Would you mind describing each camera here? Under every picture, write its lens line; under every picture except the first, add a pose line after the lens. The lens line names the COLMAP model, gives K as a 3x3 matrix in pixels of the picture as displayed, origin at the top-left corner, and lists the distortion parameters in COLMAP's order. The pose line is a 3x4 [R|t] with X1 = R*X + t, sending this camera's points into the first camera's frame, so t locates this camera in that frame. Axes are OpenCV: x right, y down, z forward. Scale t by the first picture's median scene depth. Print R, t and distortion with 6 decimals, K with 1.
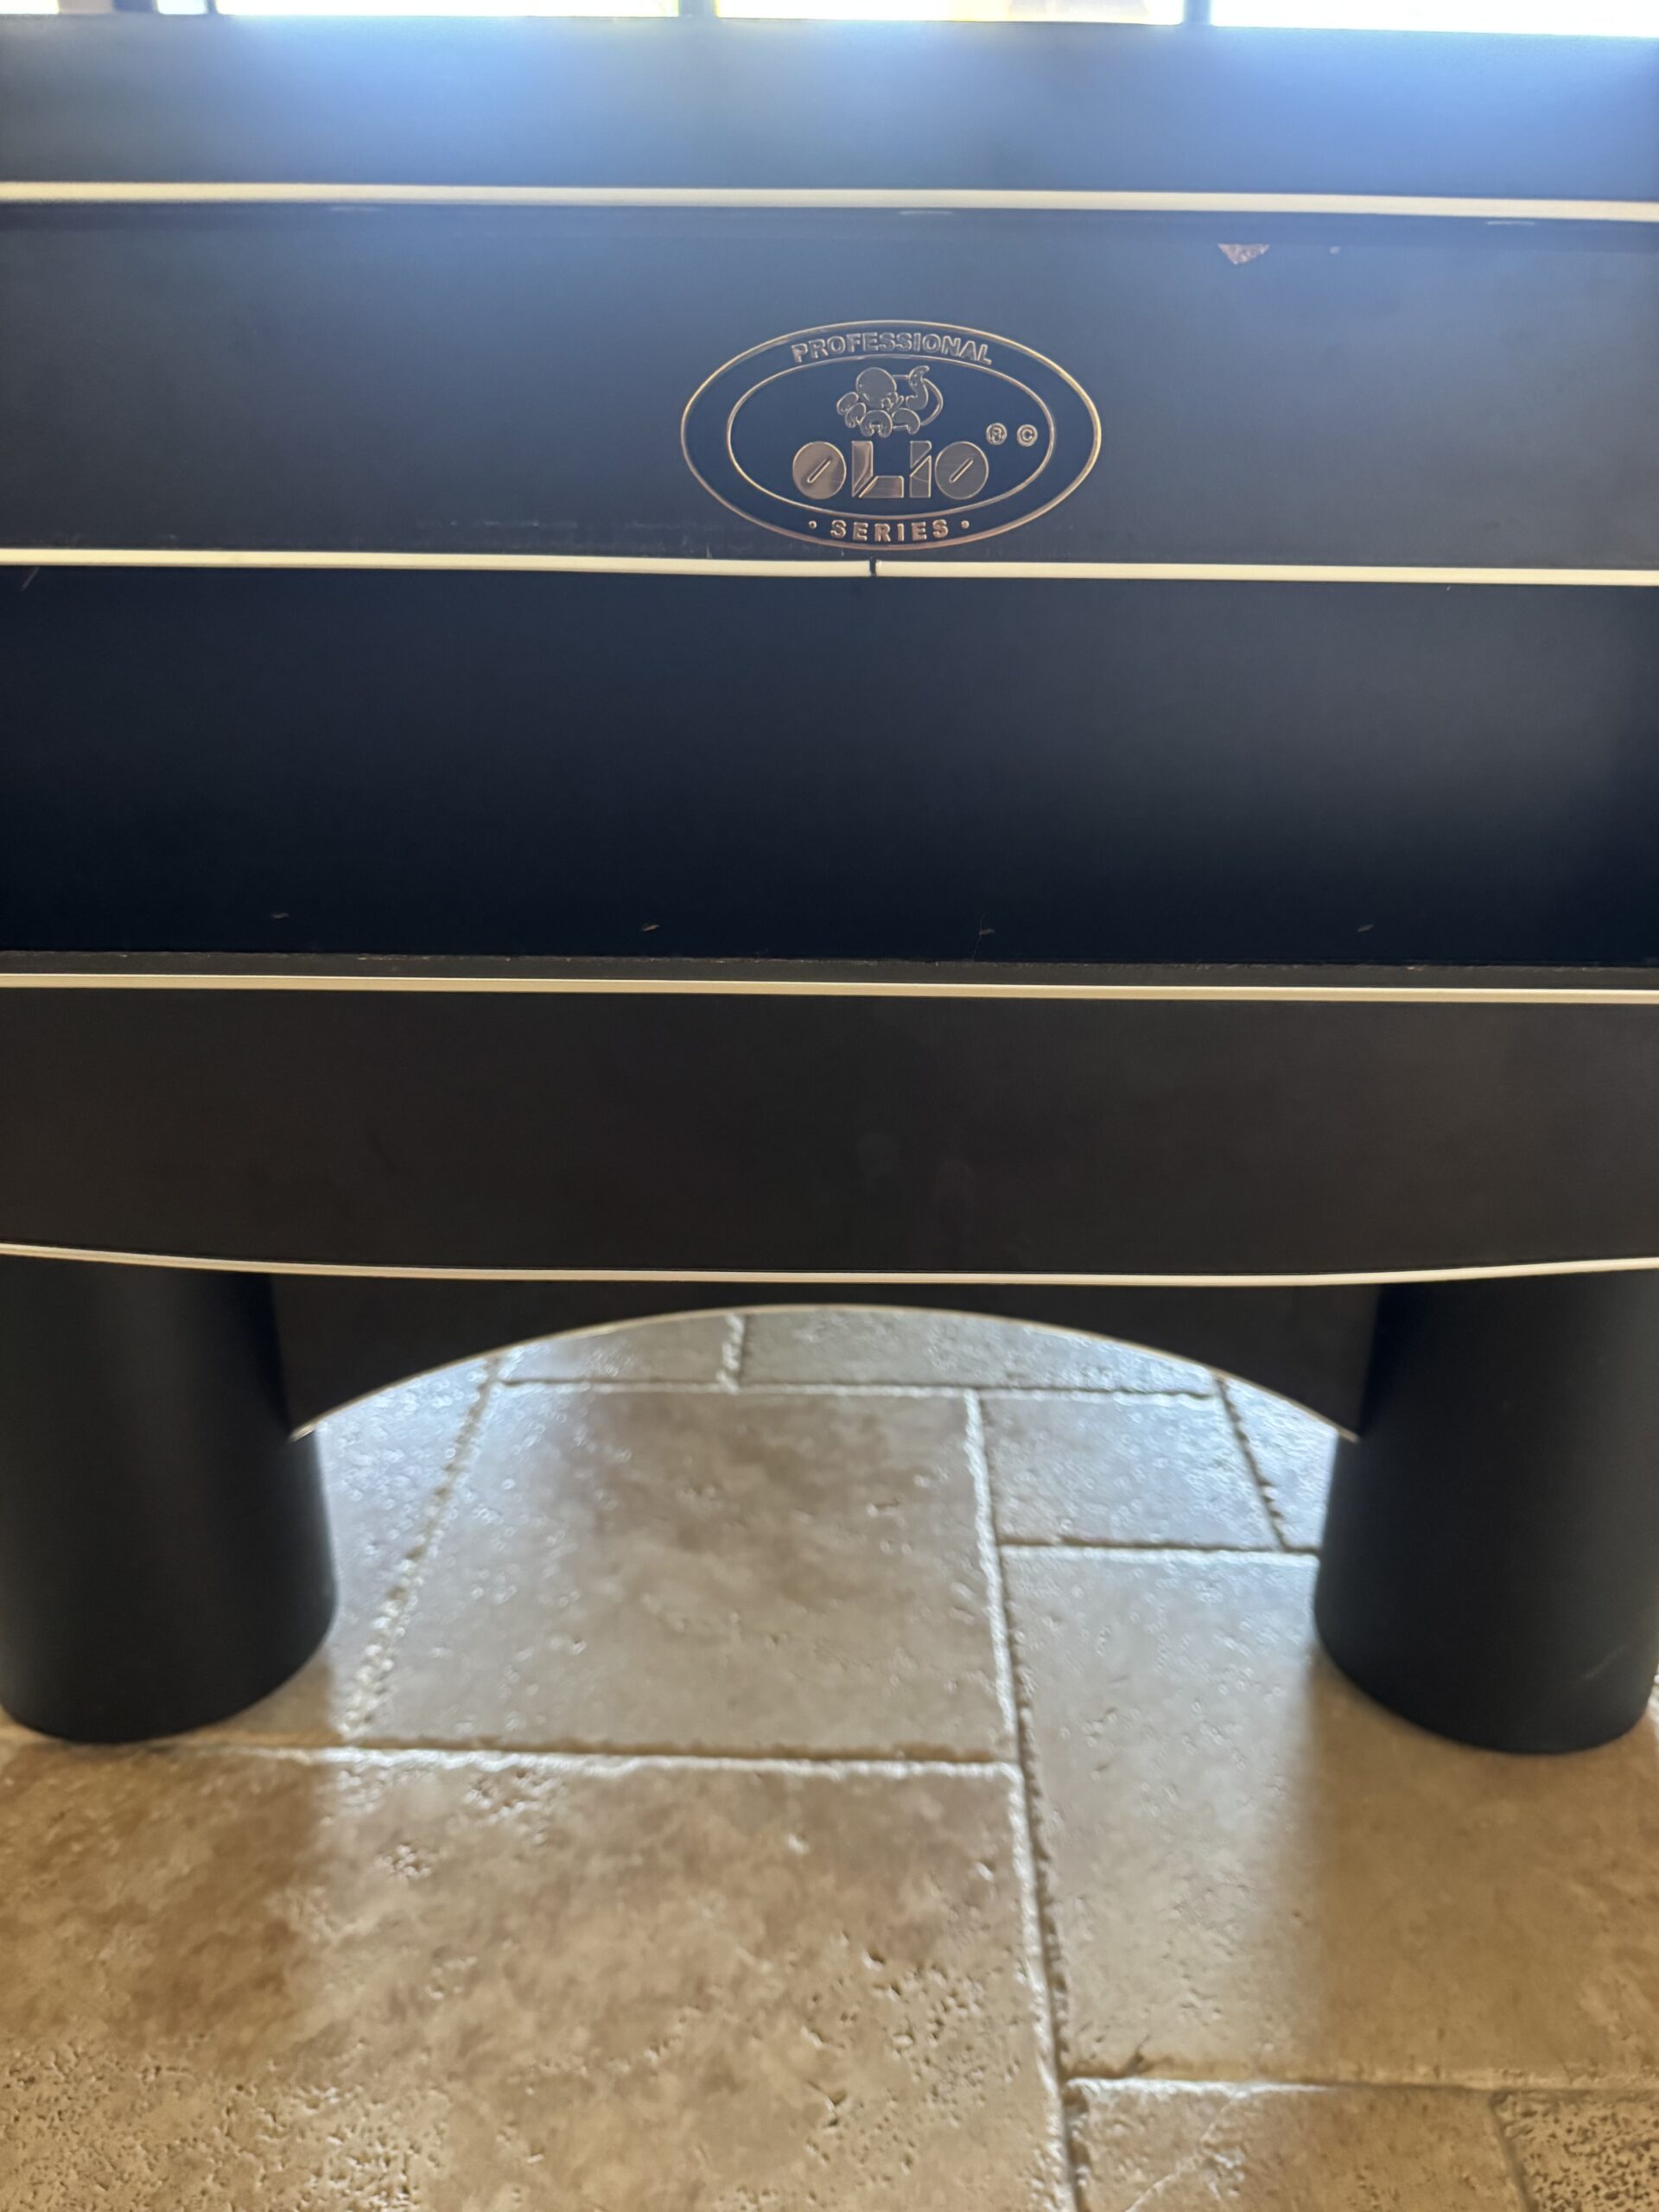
lens RADIAL K [[1602.8, 0, 825.8], [0, 1602.8, 1110.6], [0, 0, 1]] dist [-0.014513, -0.006140]
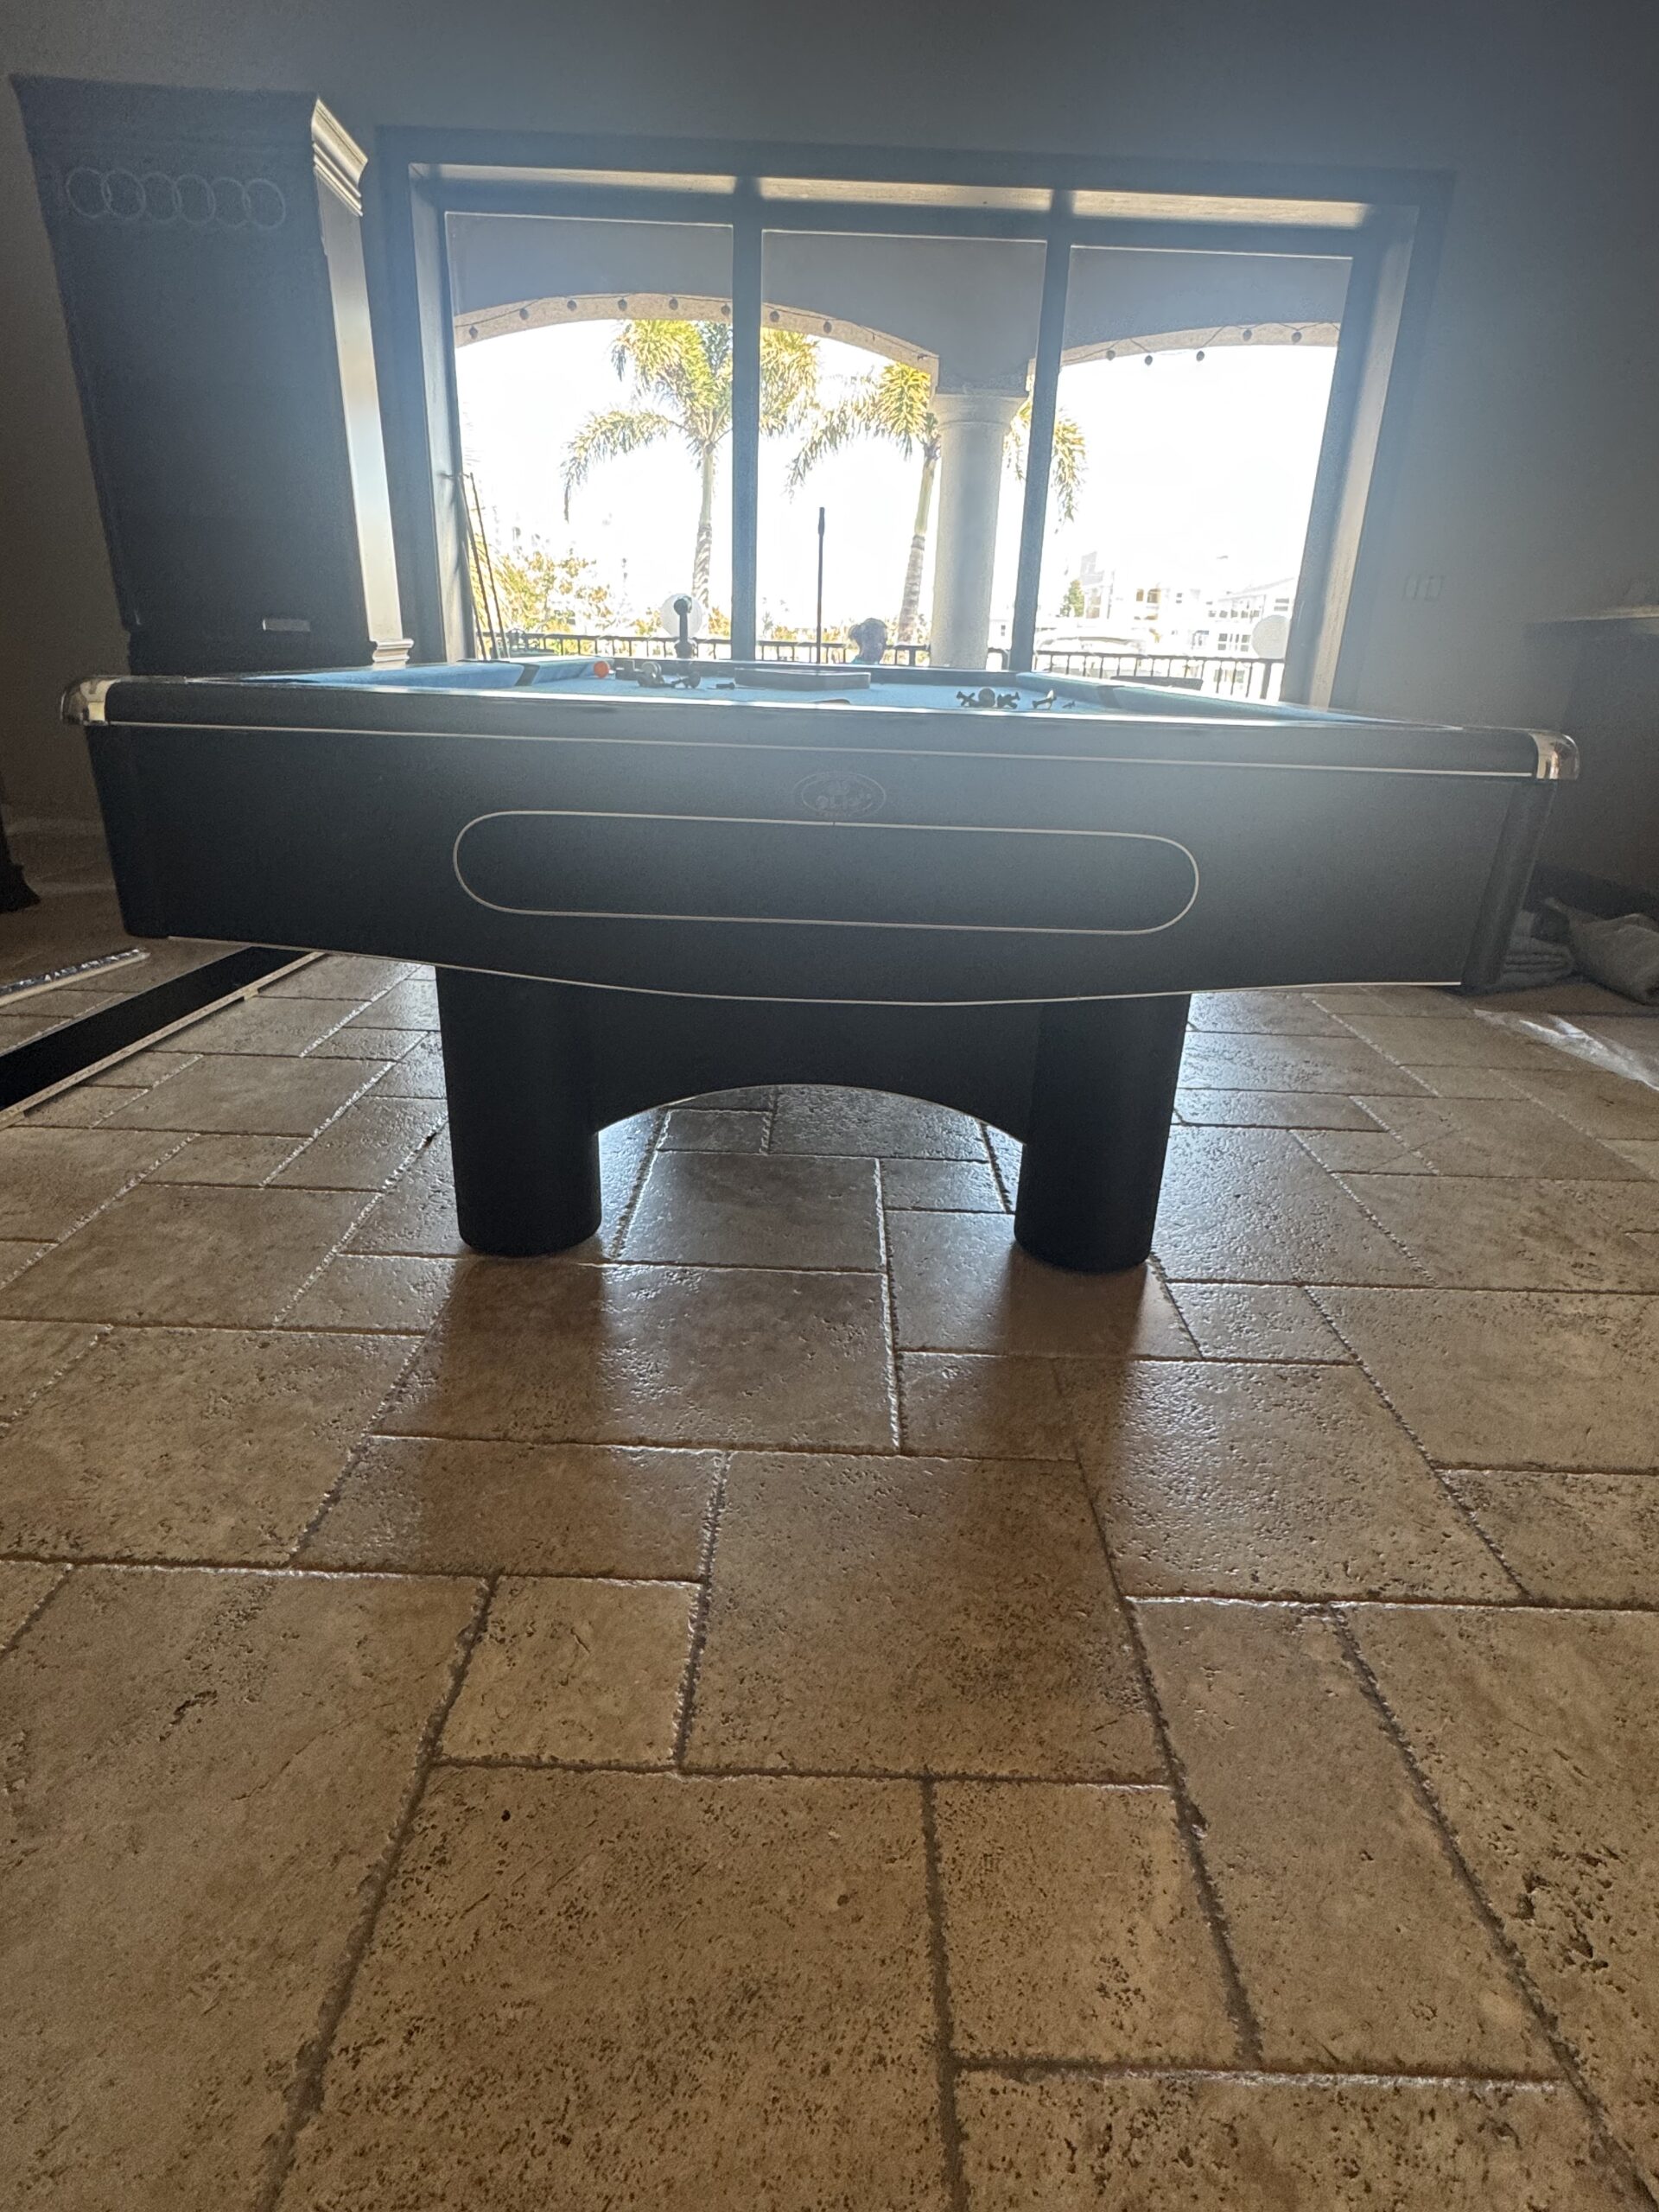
lens RADIAL K [[1150.3, 0, 829.5], [0, 1150.3, 1106.0], [0, 0, 1]] dist [-0.002049, 0.000585]
pose [[0.999516, 0.021283, 0.022709, -0.015386], [-0.021267, 0.999773, -0.000922, 0.176662], [-0.022724, 0.000438, 0.999742, -0.880251]]
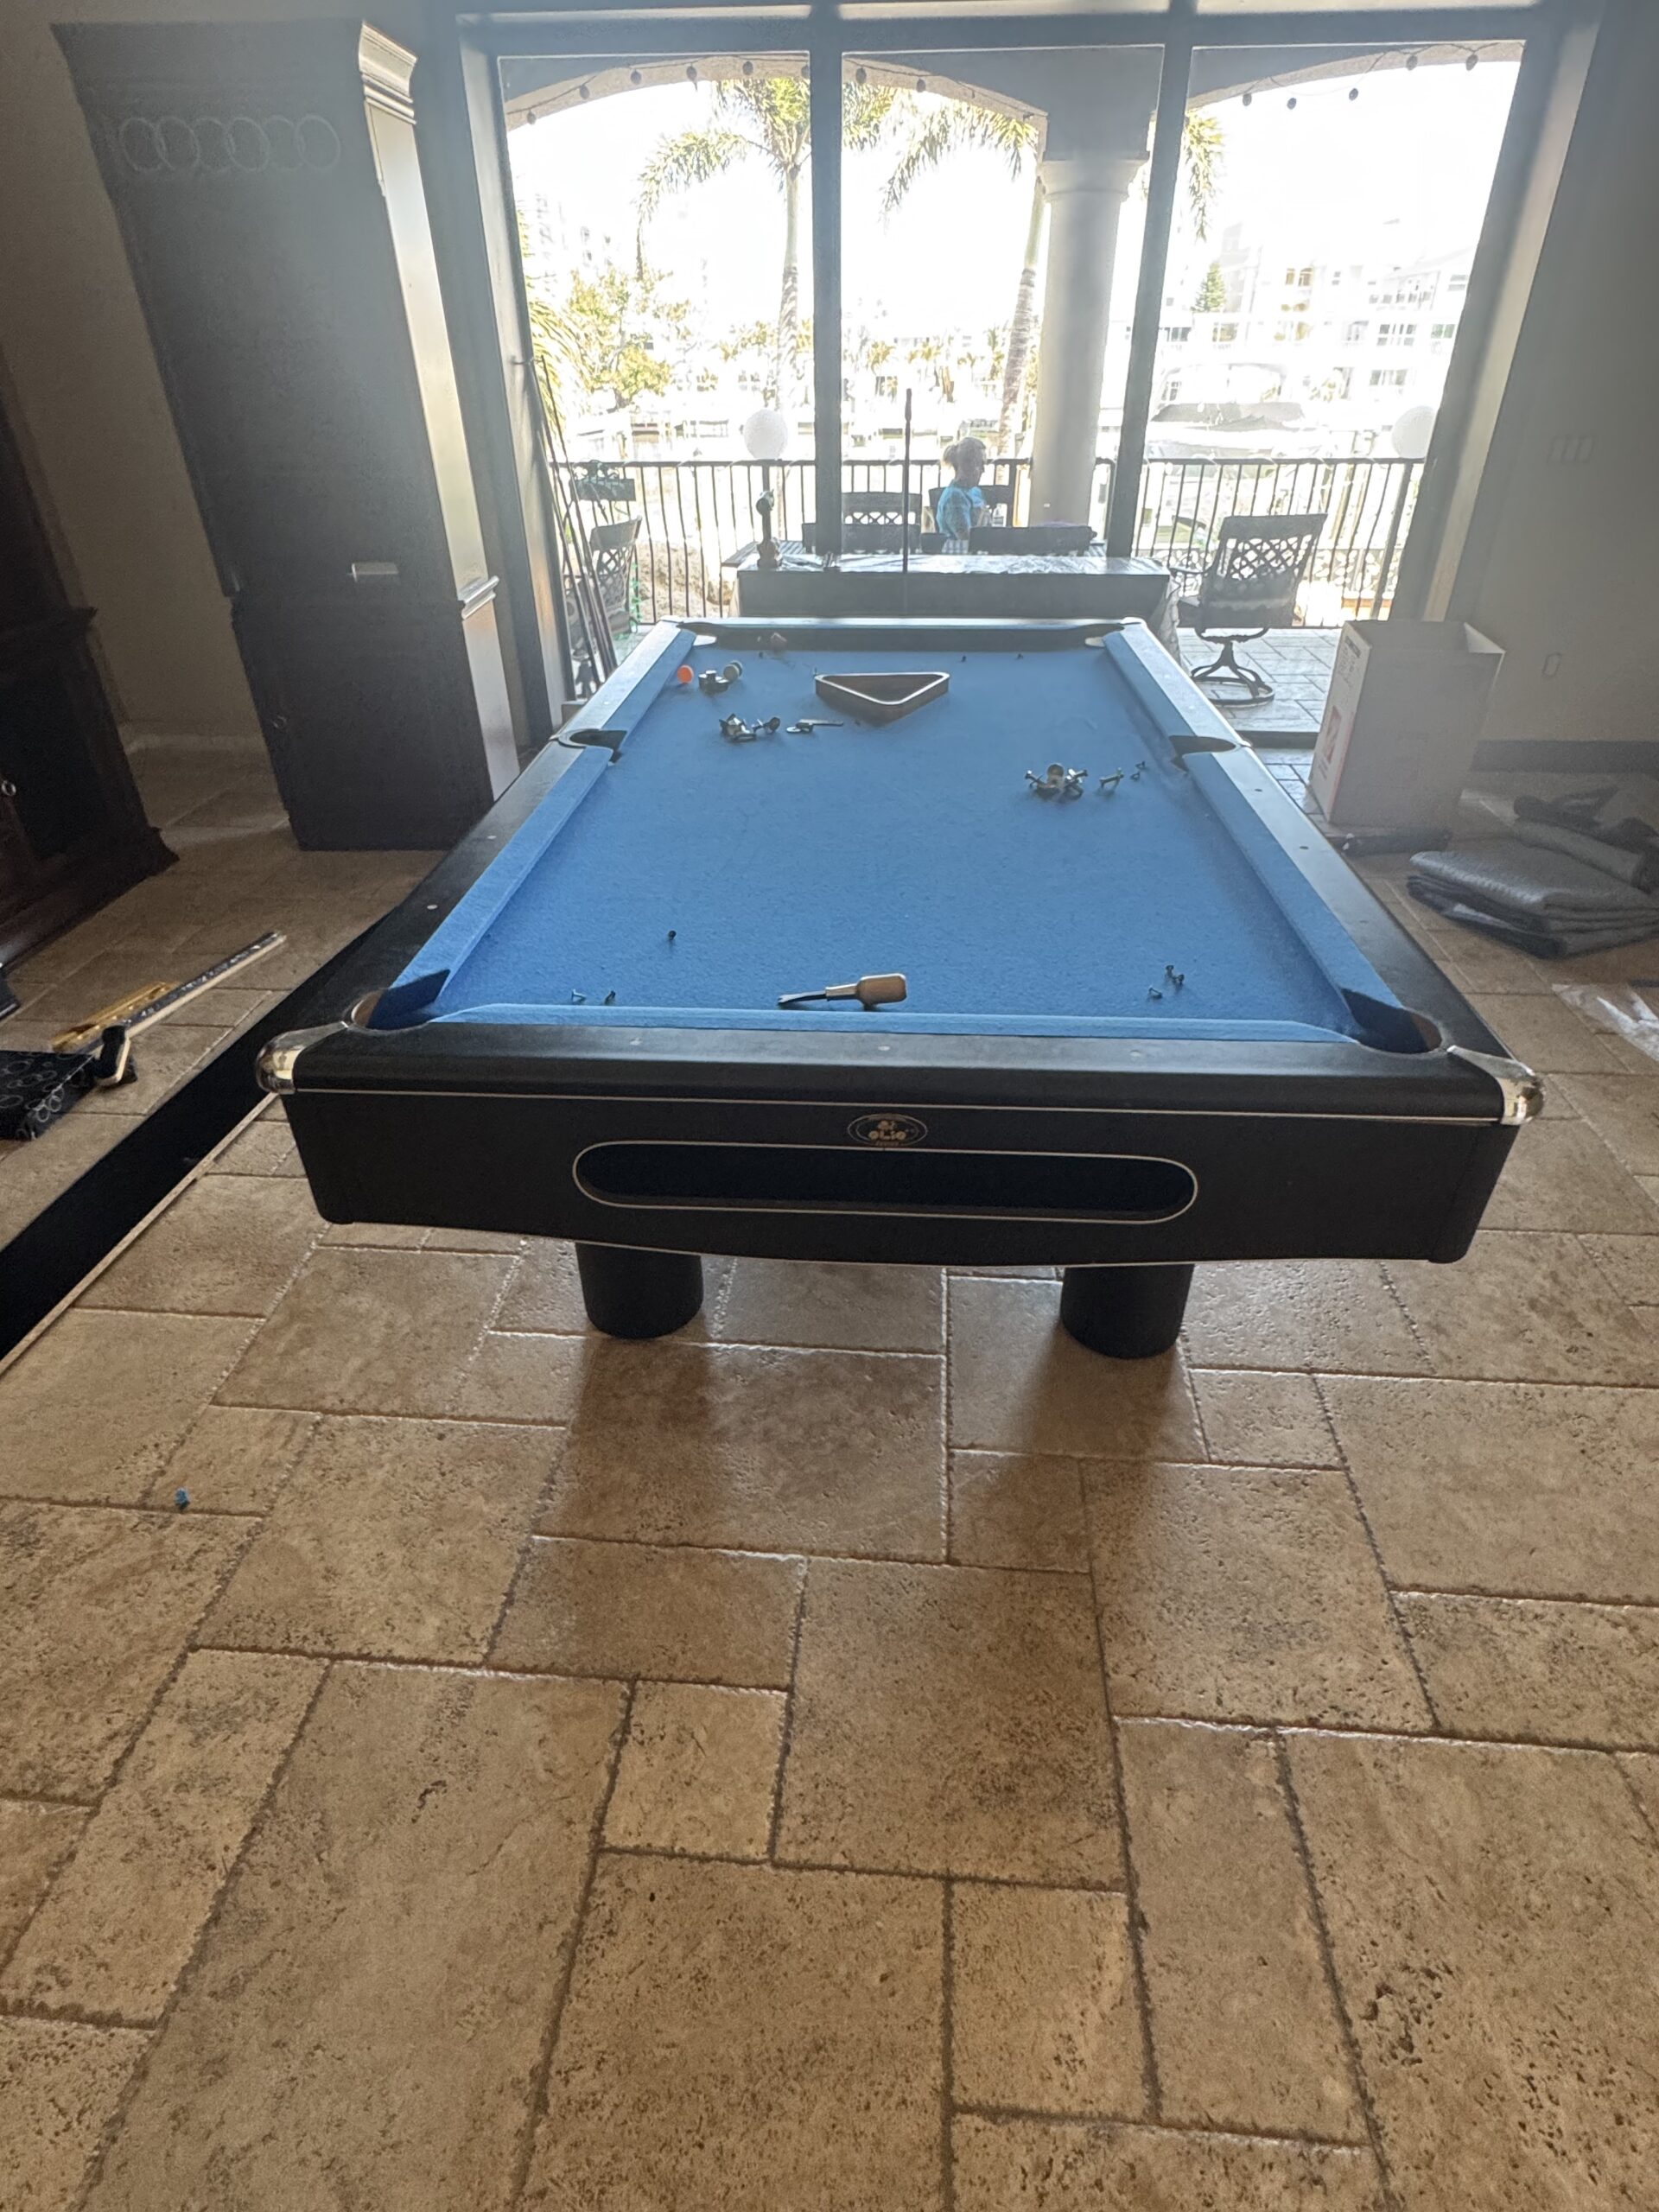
lens RADIAL K [[1151.1, 0, 833.8], [0, 1151.1, 1105.3], [0, 0, 1]] dist [-0.002894, 0.000542]
pose [[0.998189, 0.020331, -0.056619, 0.030966], [-0.008695, 0.980039, 0.198614, -0.504319], [0.059527, -0.197762, 0.978441, -1.086983]]
